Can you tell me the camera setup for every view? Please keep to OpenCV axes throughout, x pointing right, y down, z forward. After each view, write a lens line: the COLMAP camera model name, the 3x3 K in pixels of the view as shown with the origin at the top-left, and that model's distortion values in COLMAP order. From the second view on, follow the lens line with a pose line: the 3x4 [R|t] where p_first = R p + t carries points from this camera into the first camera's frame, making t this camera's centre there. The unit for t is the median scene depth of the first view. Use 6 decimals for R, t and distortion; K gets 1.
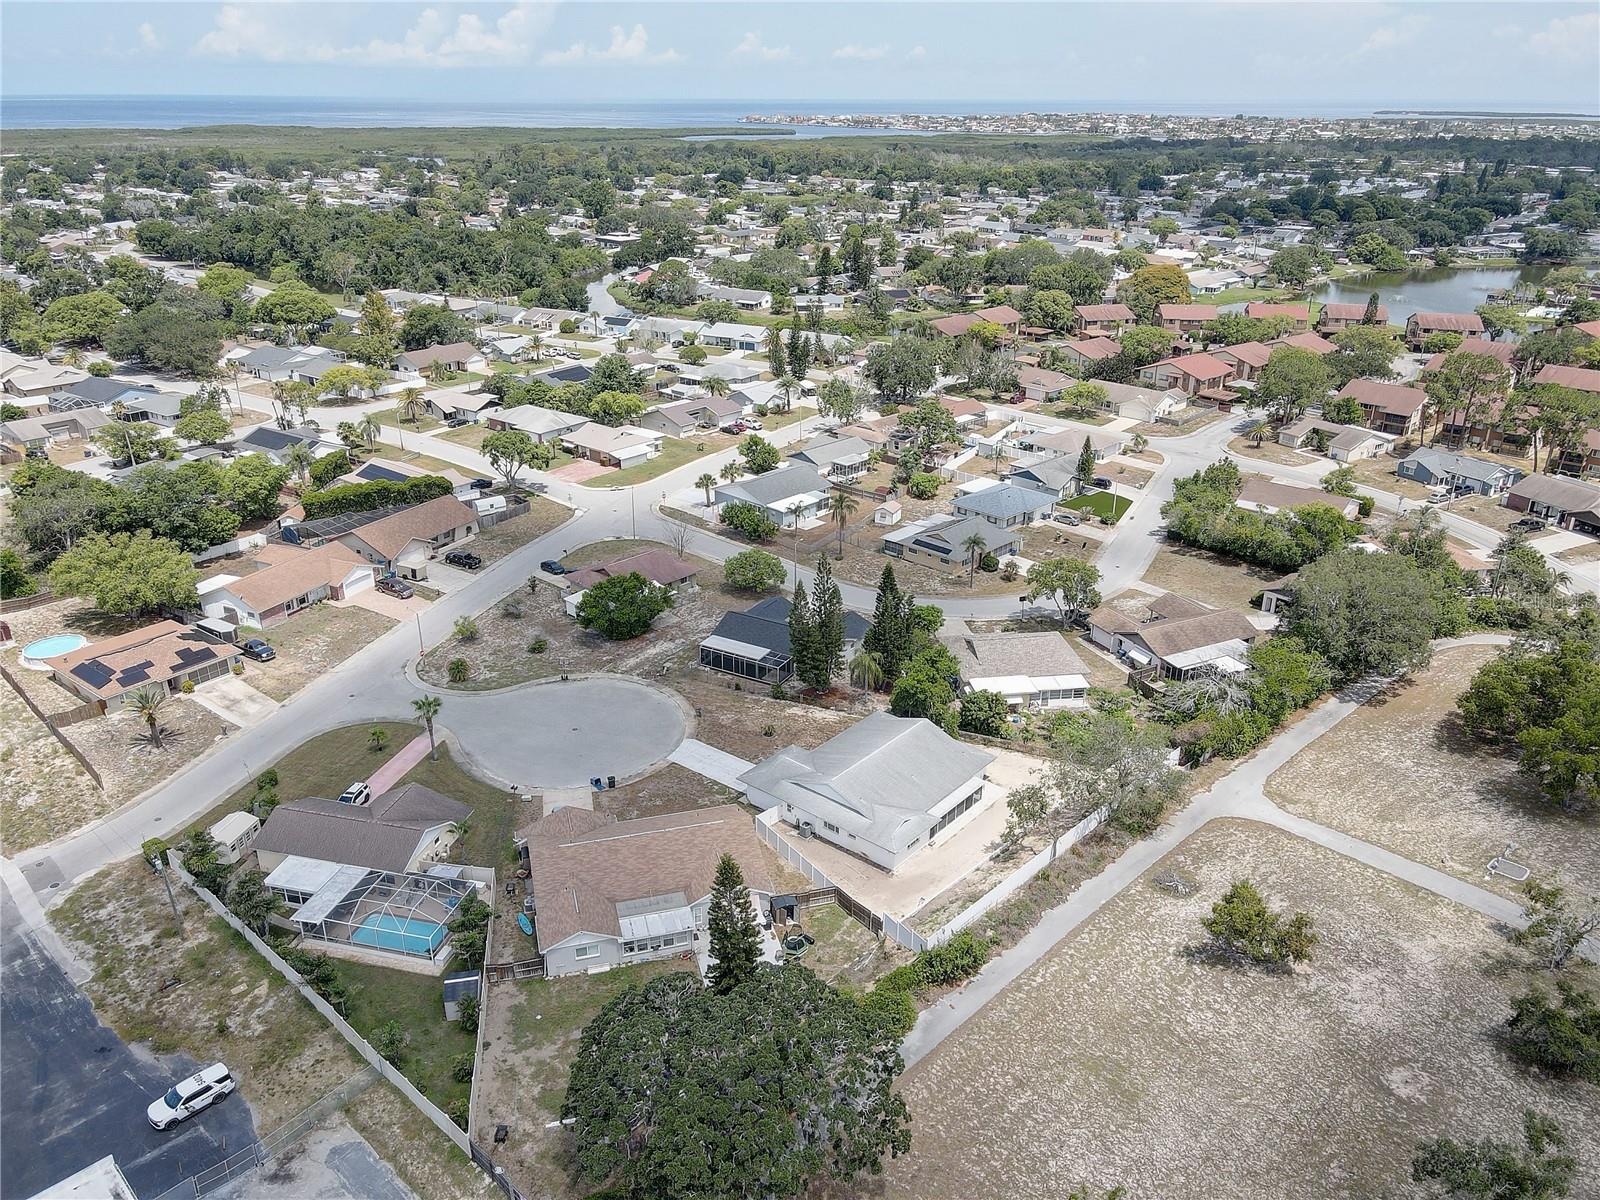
lens RADIAL K [[1174.0, 0, 800.0], [0, 1174.0, 600.0], [0, 0, 1]] dist [-0.005268, 0.040518]
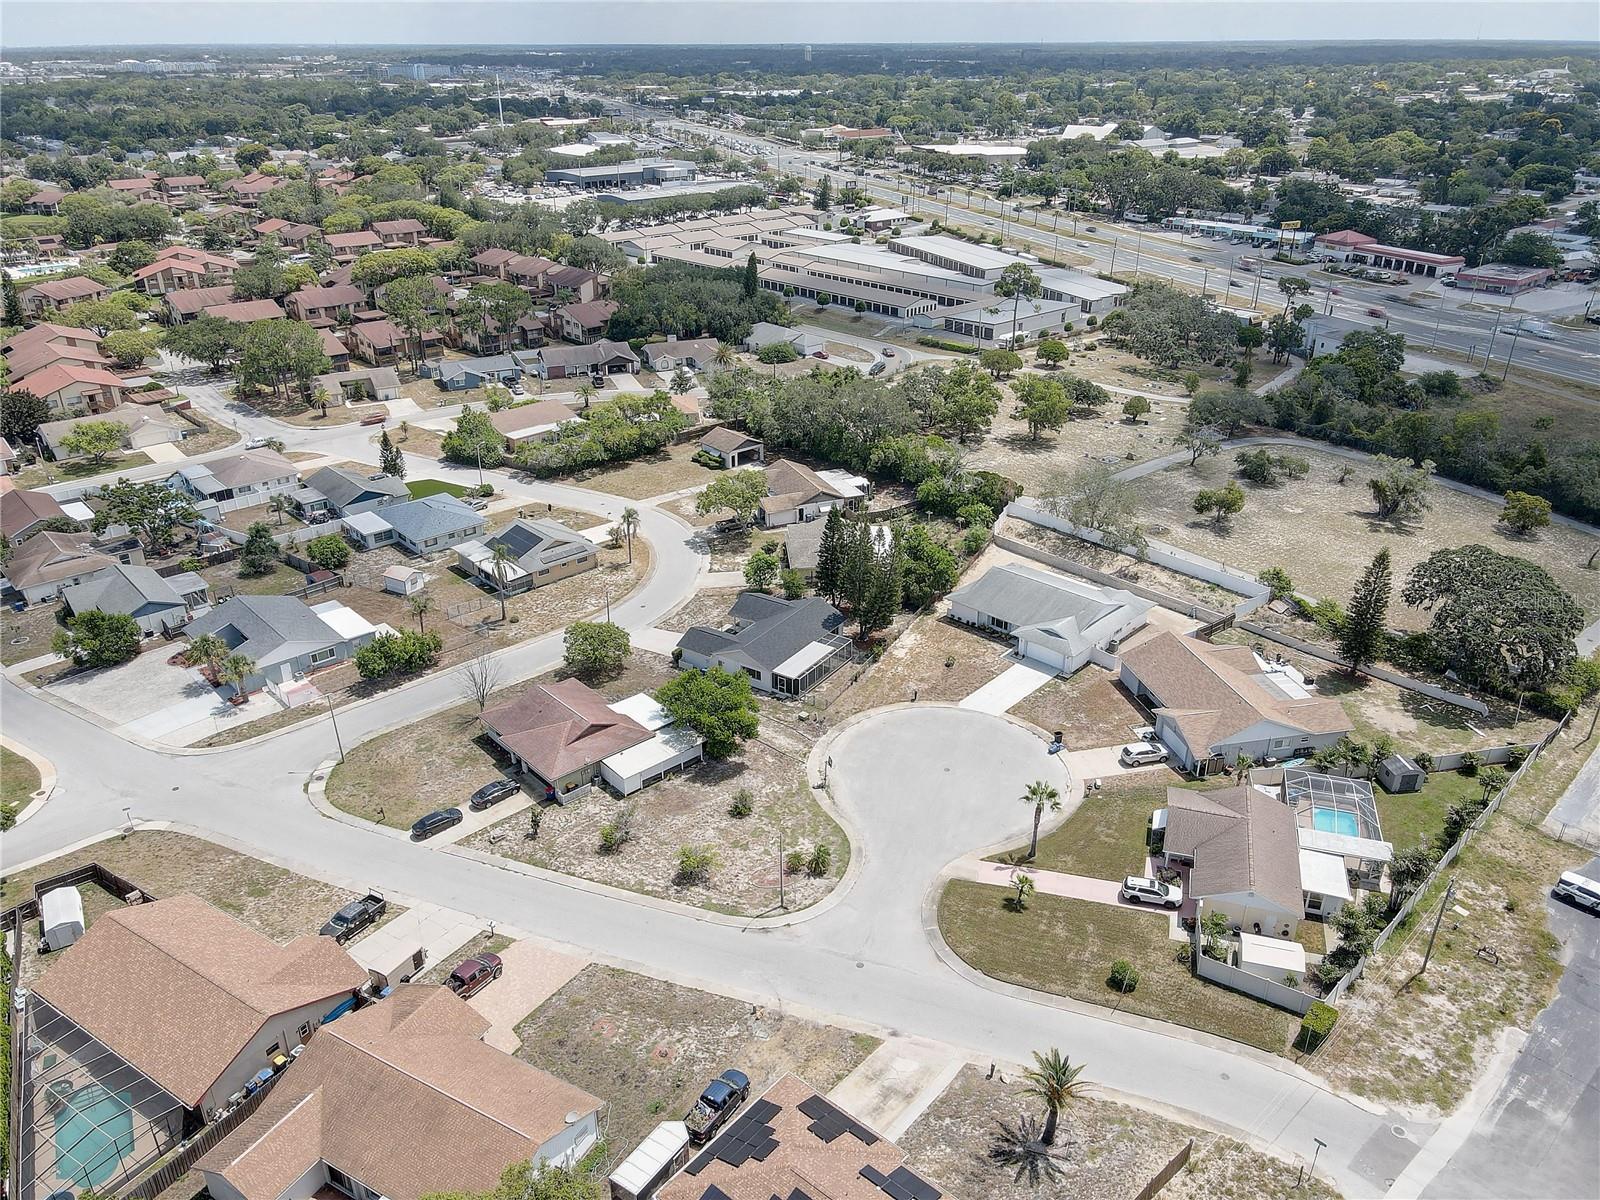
lens RADIAL K [[1174.0, 0, 800.0], [0, 1174.0, 600.0], [0, 0, 1]] dist [-0.005268, 0.040518]
pose [[0.061346, -0.434313, 0.898671, -0.611908], [0.399082, 0.835937, 0.376753, -0.246434], [-0.914861, 0.335531, 0.224608, 0.551005]]
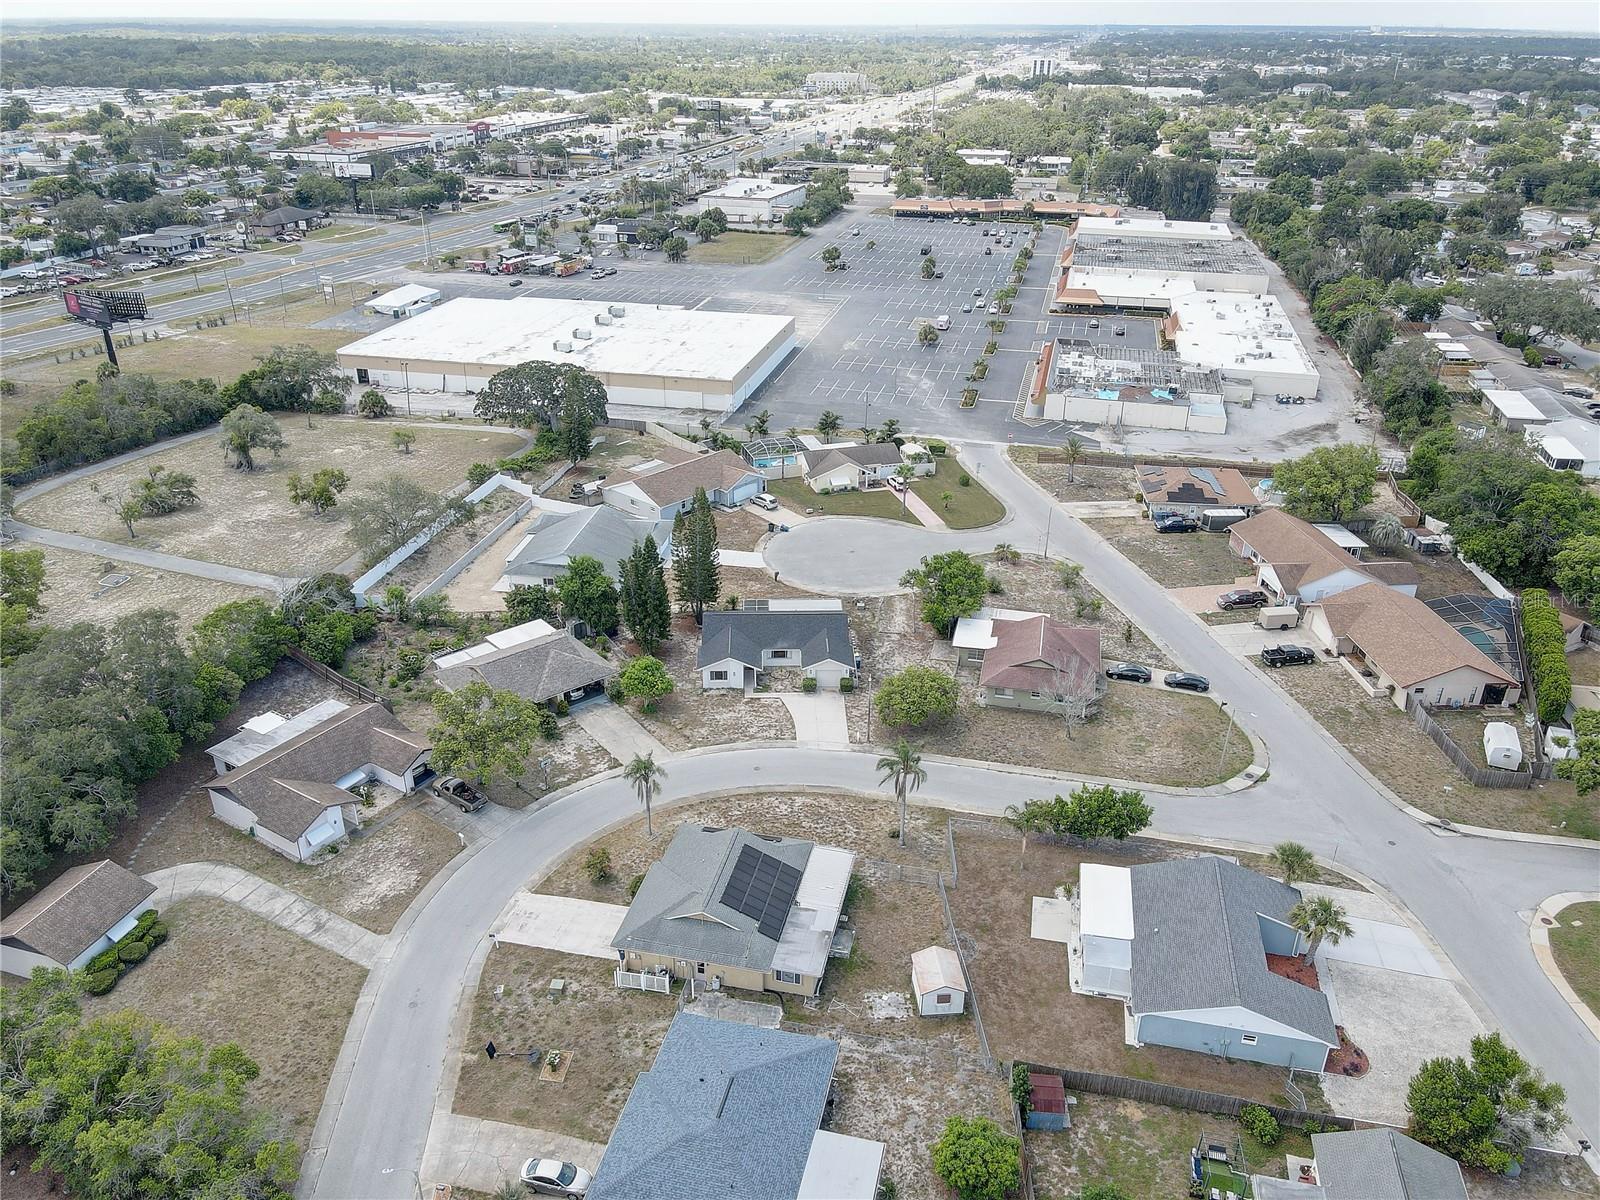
lens RADIAL K [[1174.0, 0, 800.0], [0, 1174.0, 600.0], [0, 0, 1]] dist [-0.005268, 0.040518]
pose [[-0.851363, 0.224653, -0.474038, 0.285796], [-0.217076, 0.671780, 0.708230, -0.455816], [0.477555, 0.705863, -0.523162, 1.059288]]
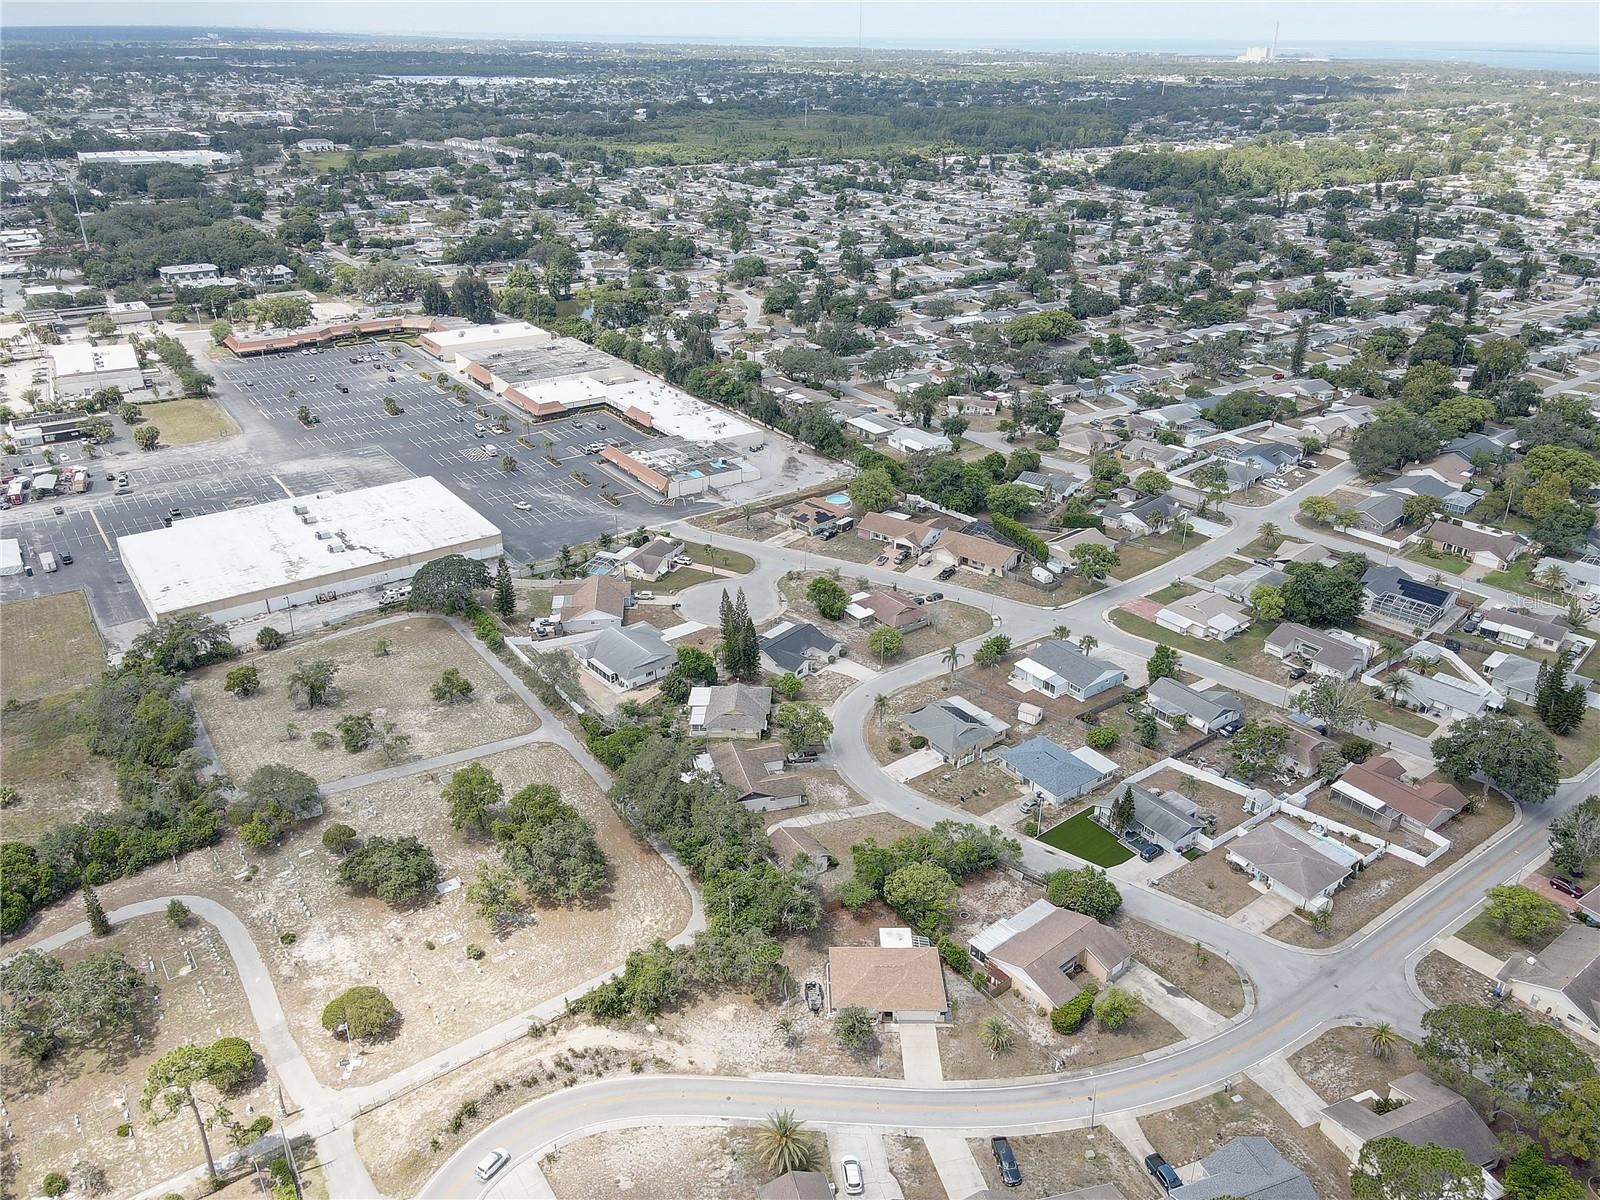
lens RADIAL K [[1174.0, 0, 800.0], [0, 1174.0, 600.0], [0, 0, 1]] dist [-0.005268, 0.040518]
pose [[-0.167329, 0.428665, -0.887833, 1.078895], [-0.400604, 0.793274, 0.458512, -0.593507], [0.900843, 0.432392, 0.038987, 0.663015]]
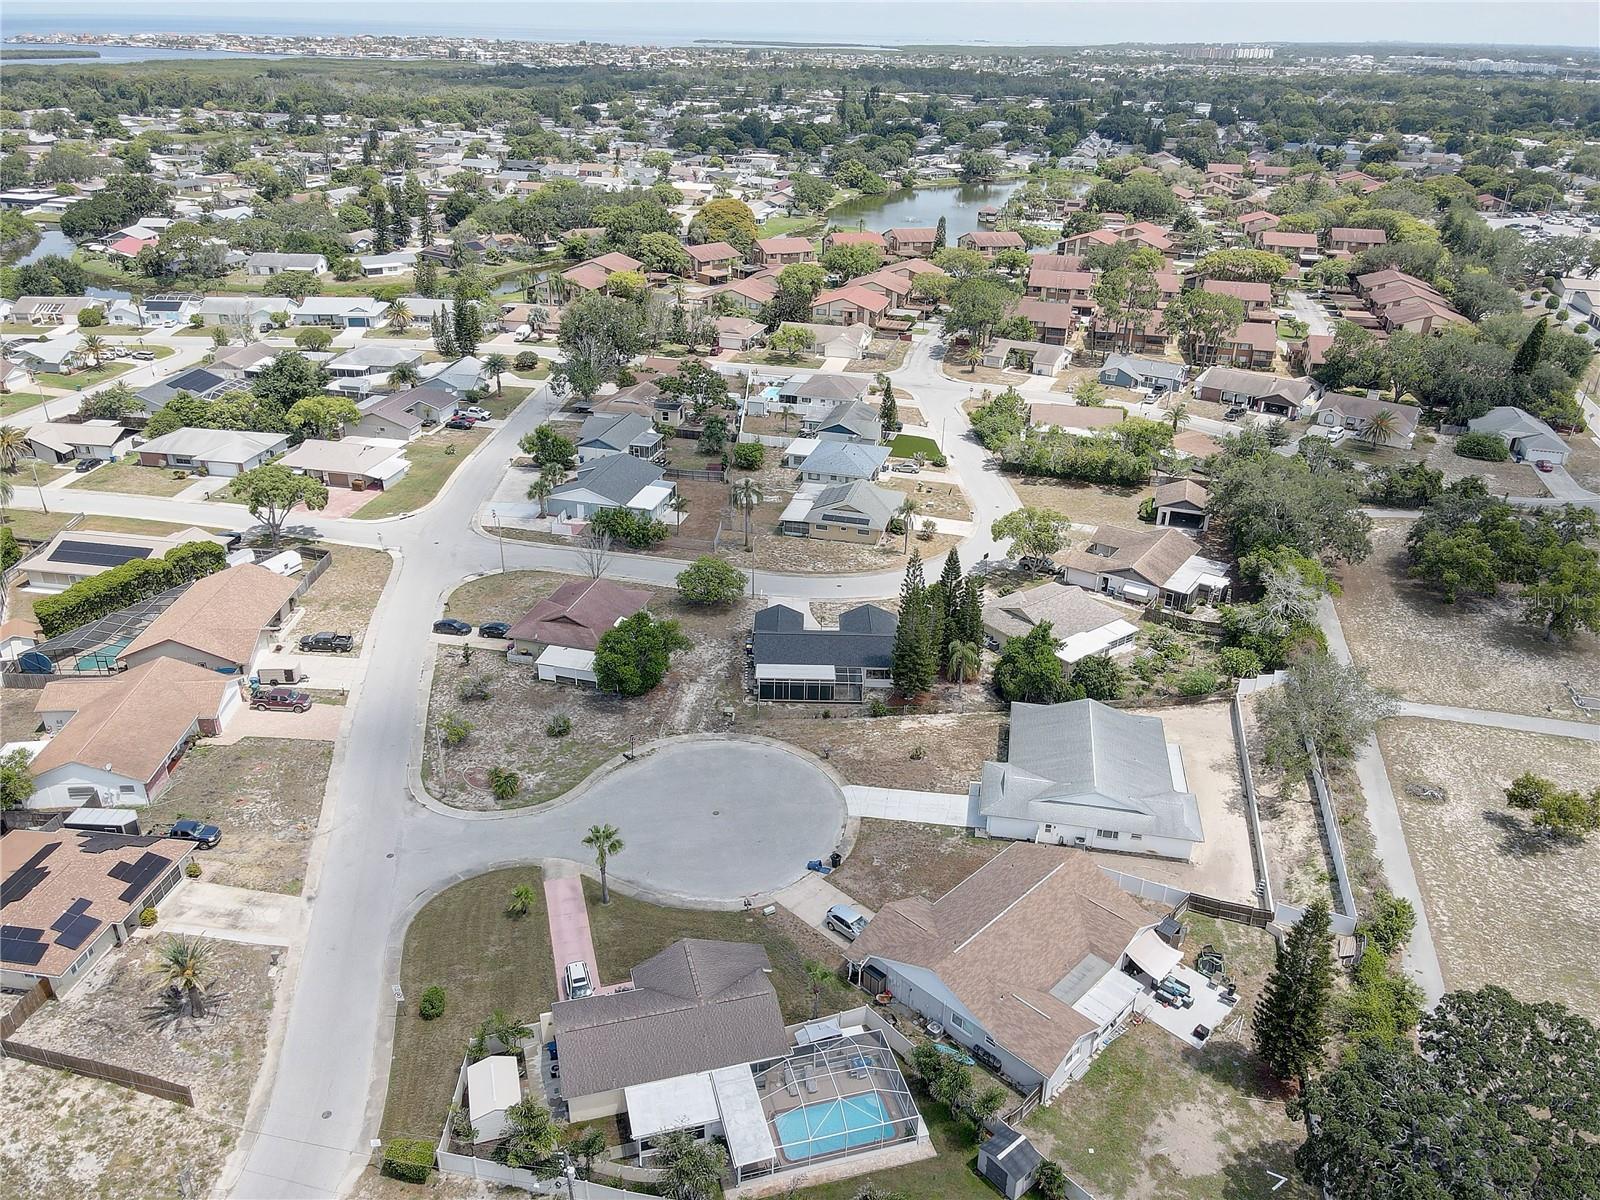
lens RADIAL K [[1174.0, 0, 800.0], [0, 1174.0, 600.0], [0, 0, 1]] dist [-0.005268, 0.040518]
pose [[0.868546, -0.206408, 0.450582, -0.311974], [0.181790, 0.978461, 0.097806, -0.070193], [-0.461065, -0.003037, 0.887361, 0.148671]]
